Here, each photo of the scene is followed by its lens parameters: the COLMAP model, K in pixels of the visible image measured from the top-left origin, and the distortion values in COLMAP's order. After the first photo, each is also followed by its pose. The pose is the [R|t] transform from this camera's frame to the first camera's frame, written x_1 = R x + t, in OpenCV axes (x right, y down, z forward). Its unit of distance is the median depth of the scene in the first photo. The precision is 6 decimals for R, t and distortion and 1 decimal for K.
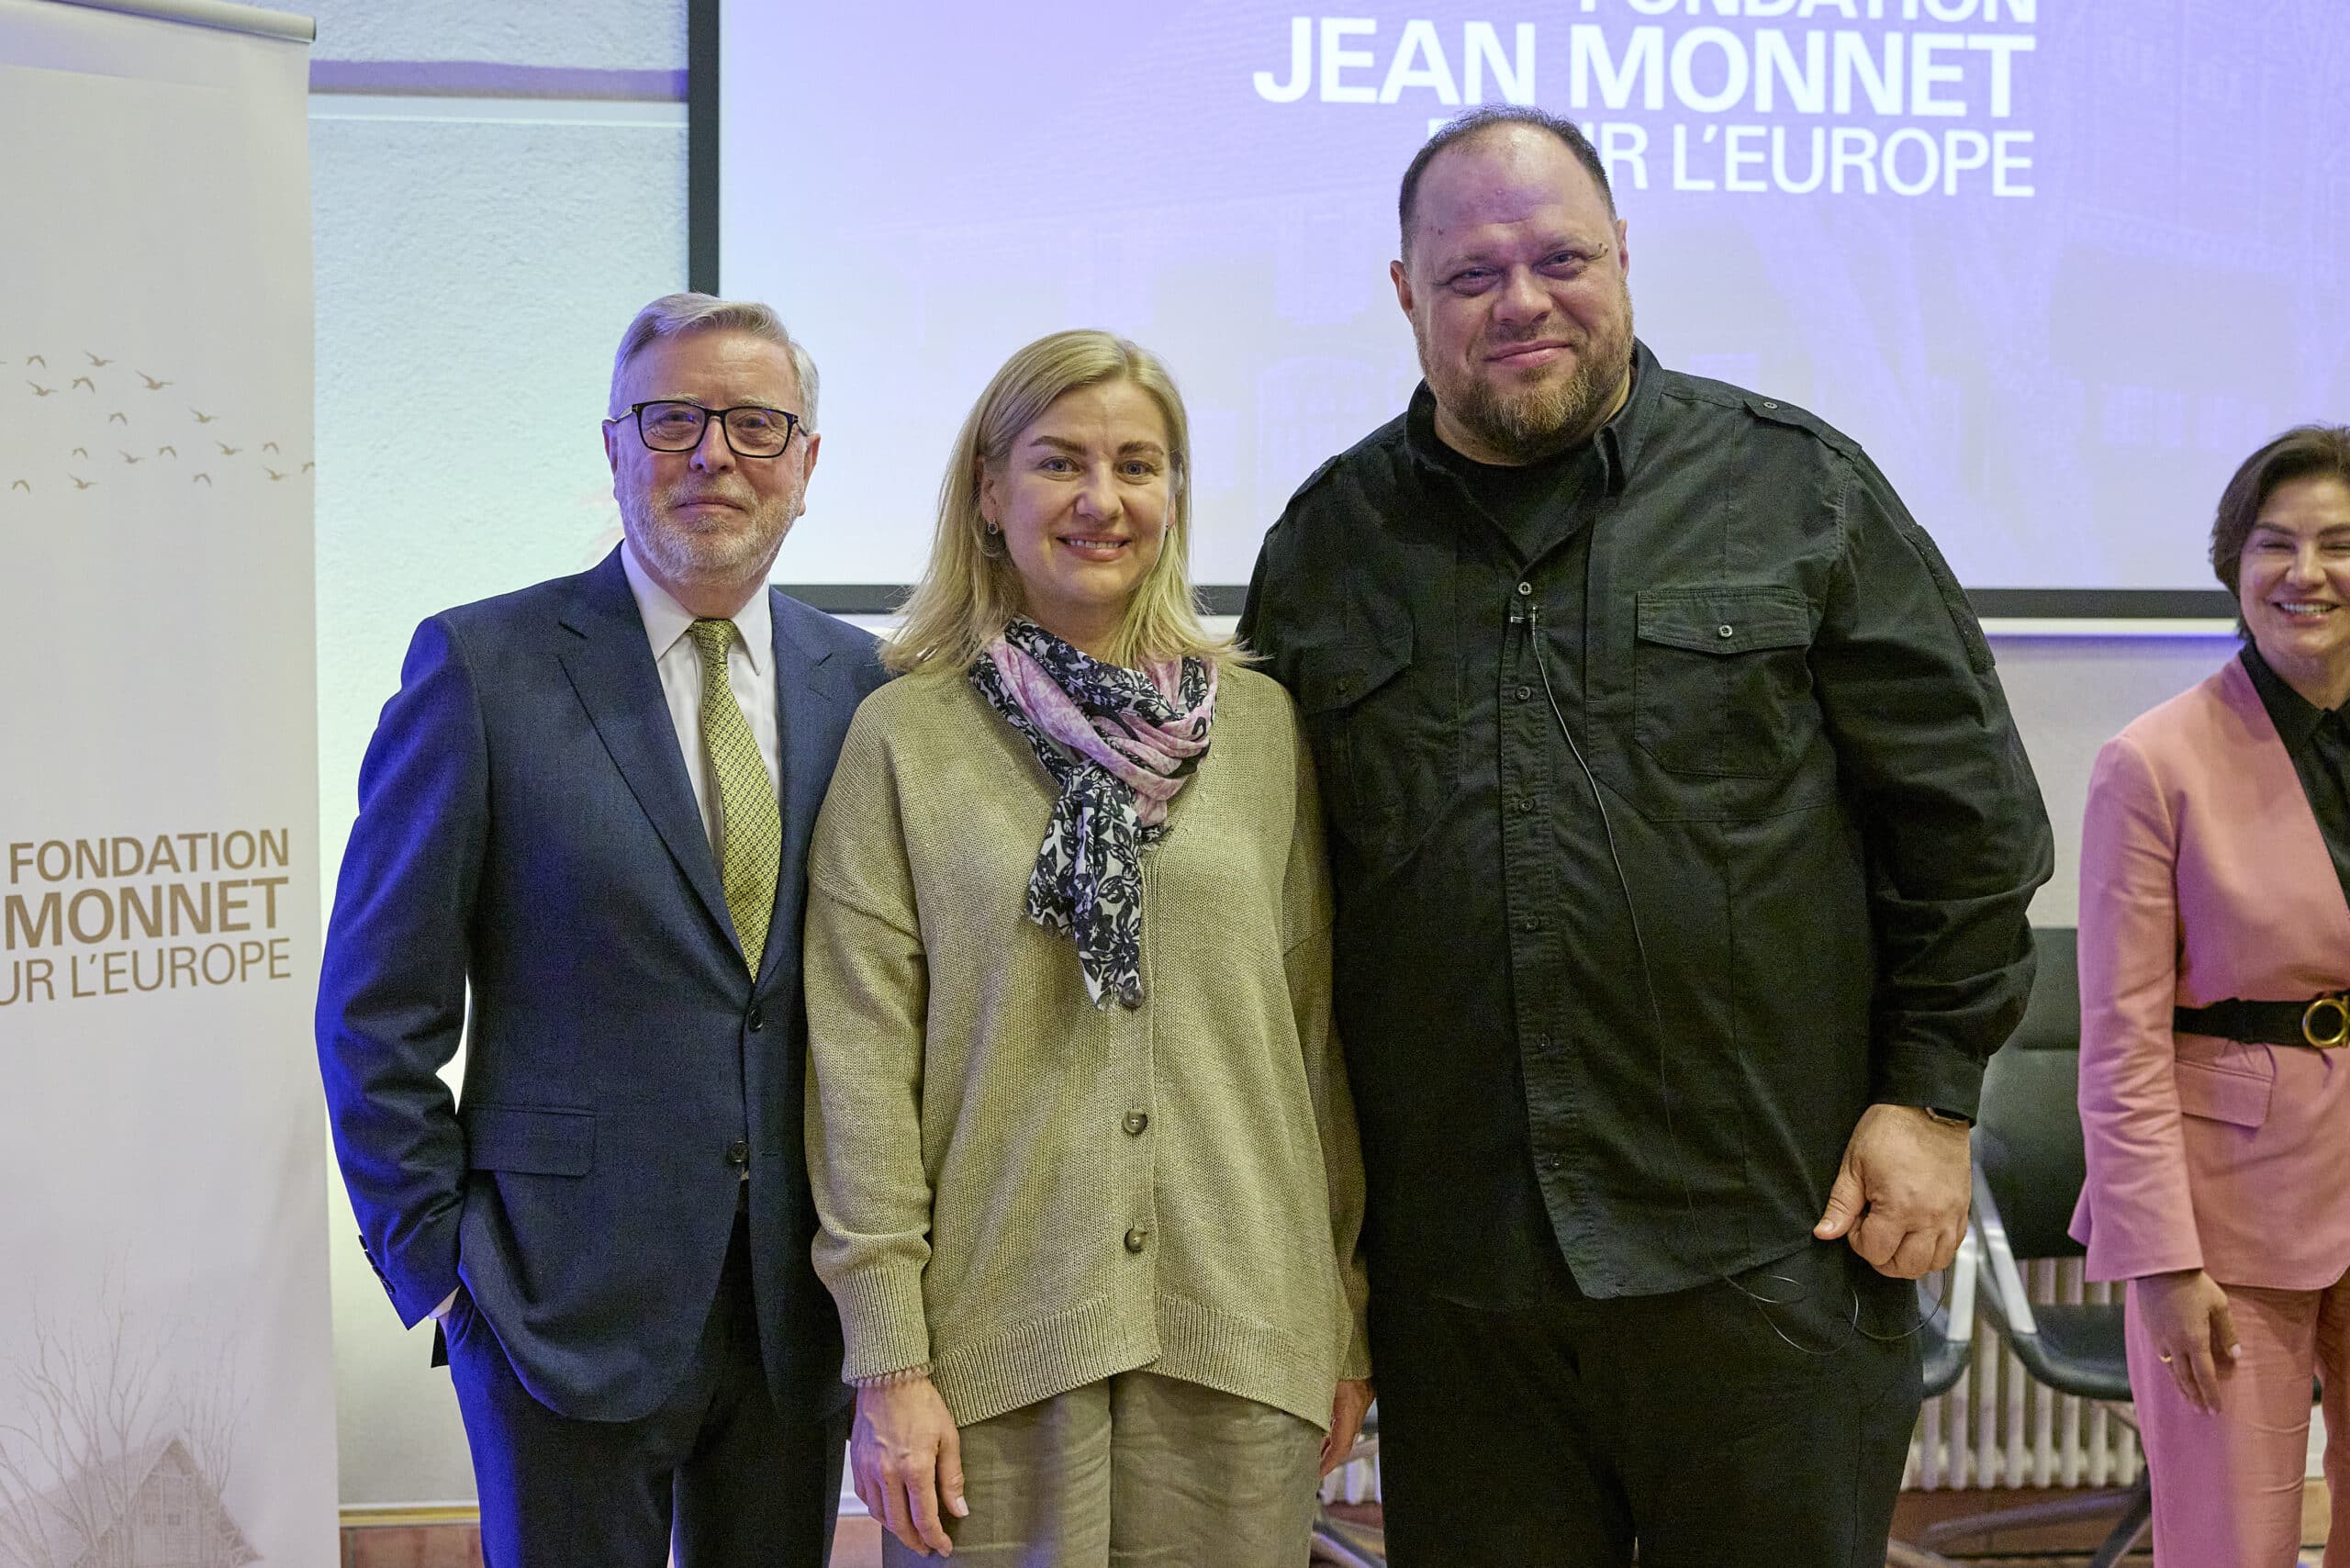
lens RADIAL K [[3091.7, 0, 1133.8], [0, 3091.7, 764.3], [0, 0, 1]] dist [-0.012529, 0.013296]
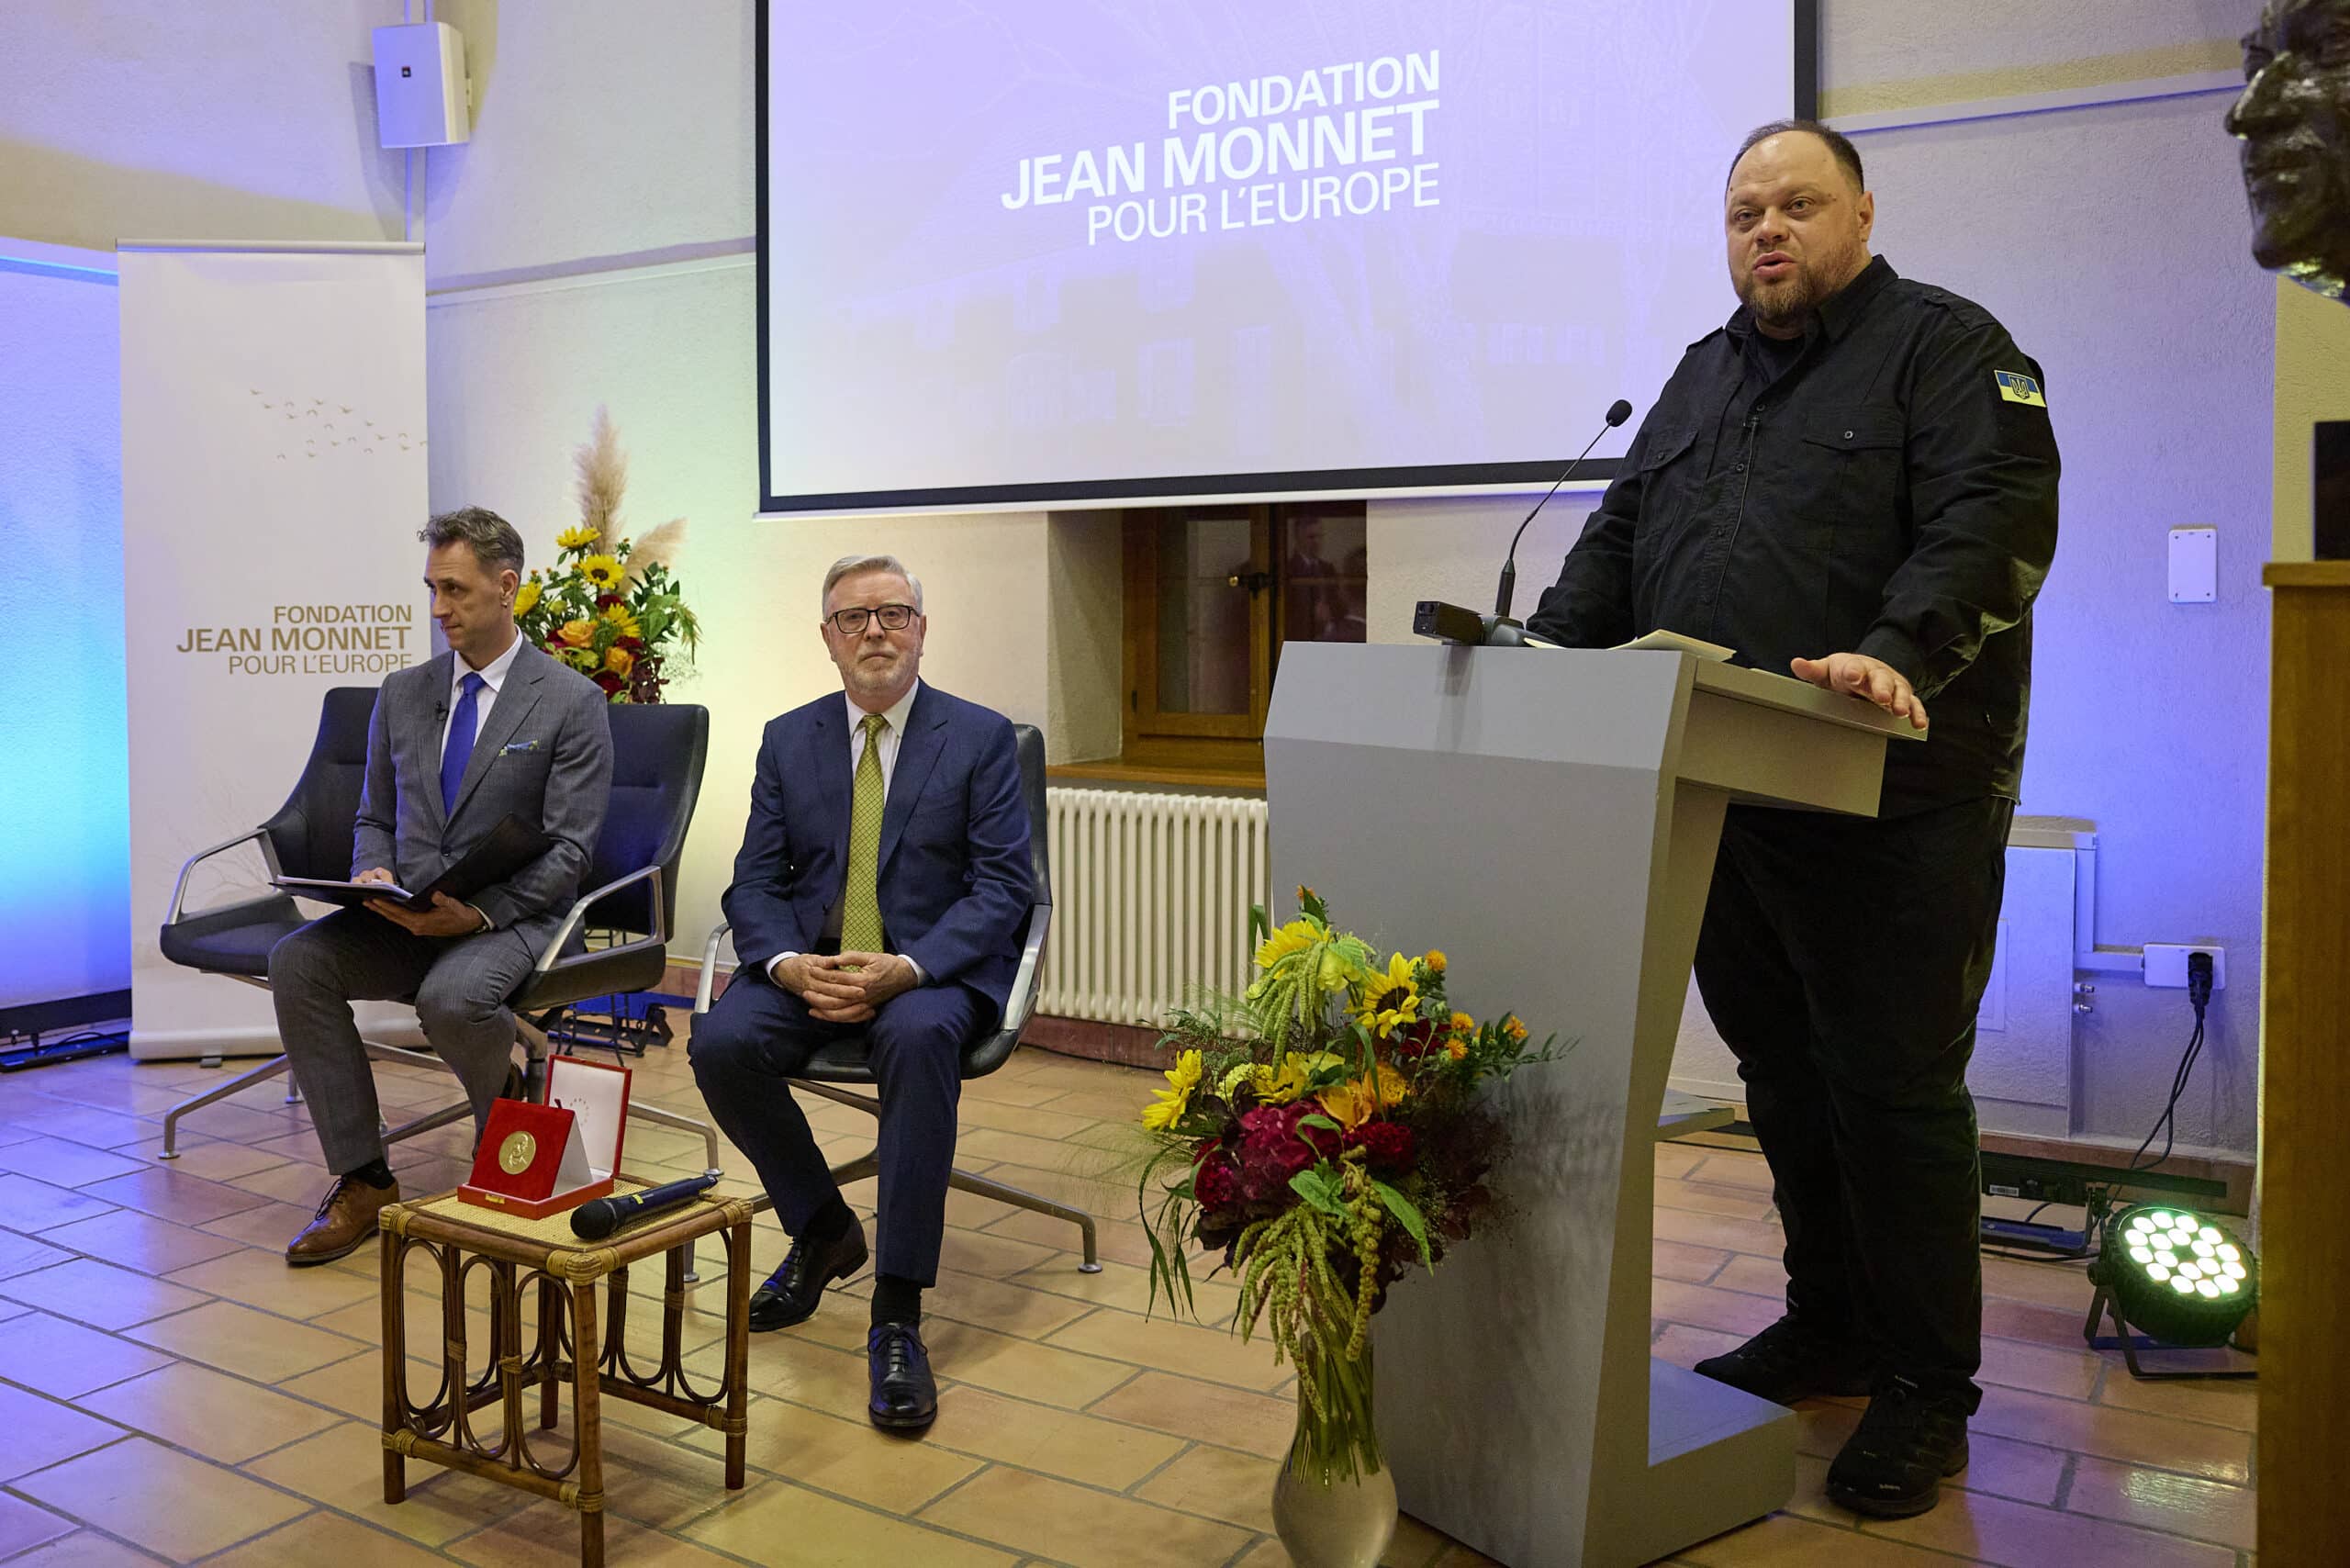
lens RADIAL K [[2015.4, 0, 1031.1], [0, 2015.4, 682.6], [0, 0, 1]] dist [-0.095817, 0.107819]
pose [[0.773414, 0.015877, -0.633703, 0.775784], [-0.018072, 0.999832, 0.002993, 0.050359], [0.633644, 0.009137, 0.773571, 0.127855]]
